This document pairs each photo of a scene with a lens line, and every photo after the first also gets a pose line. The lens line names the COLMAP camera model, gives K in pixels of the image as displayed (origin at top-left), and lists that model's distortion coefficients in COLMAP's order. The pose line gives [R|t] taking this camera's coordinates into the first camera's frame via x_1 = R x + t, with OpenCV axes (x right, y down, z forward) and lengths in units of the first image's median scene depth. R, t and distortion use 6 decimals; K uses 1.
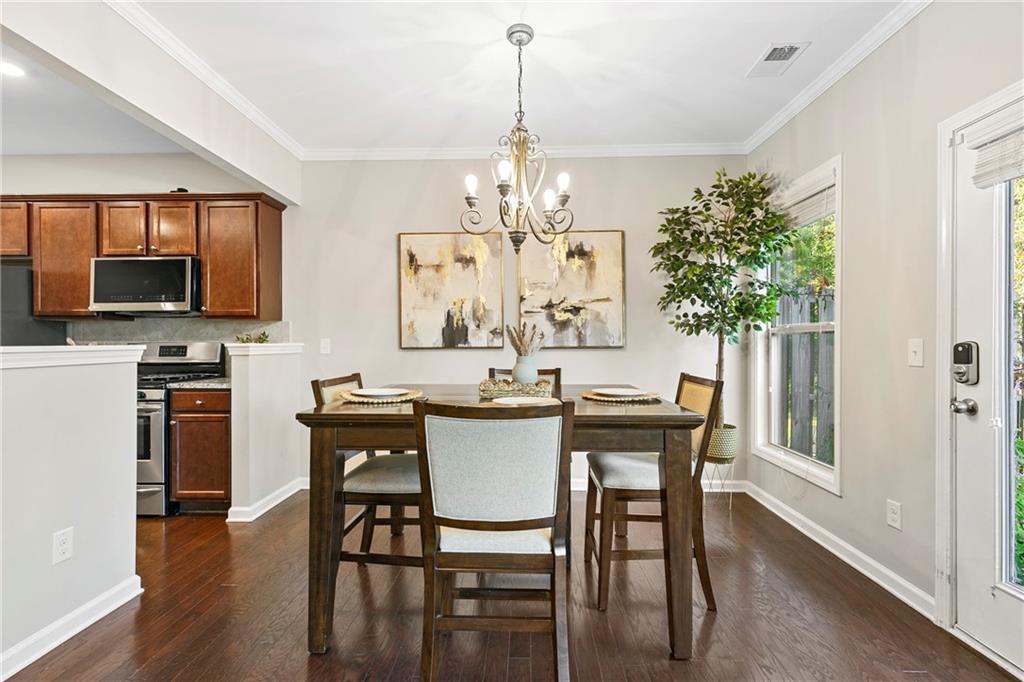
lens RADIAL K [[450.4, 0, 512.0], [0, 450.4, 341.0], [0, 0, 1]] dist [0.010819, 0.000047]
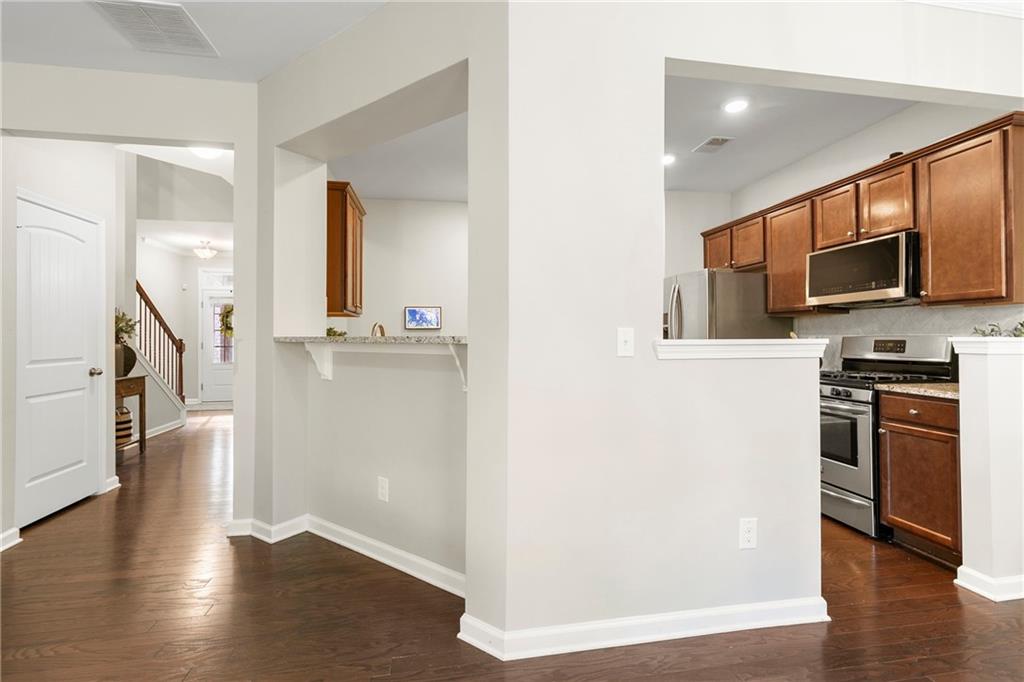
lens RADIAL K [[463.2, 0, 512.9], [0, 463.2, 330.2], [0, 0, 1]] dist [0.002508, 0.000390]
pose [[0.196161, -0.014364, -0.980467, -0.028498], [0.004289, 0.999896, -0.013791, 0.001236], [0.980562, -0.001500, 0.196202, 0.139403]]
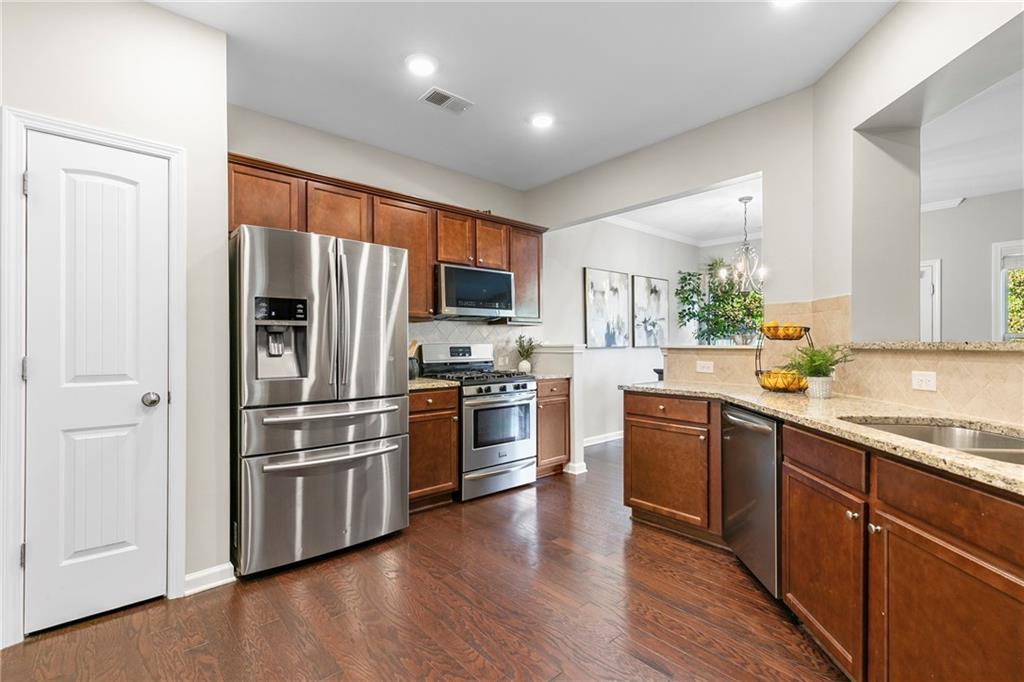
lens RADIAL K [[458.7, 0, 512.0], [0, 458.7, 341.0], [0, 0, 1]] dist [0.001801, 0.000246]
pose [[0.733147, 0.004559, 0.680055, -1.514125], [-0.002888, 0.999989, -0.003590, 0.001067], [-0.680064, 0.000668, 0.733153, 0.101963]]
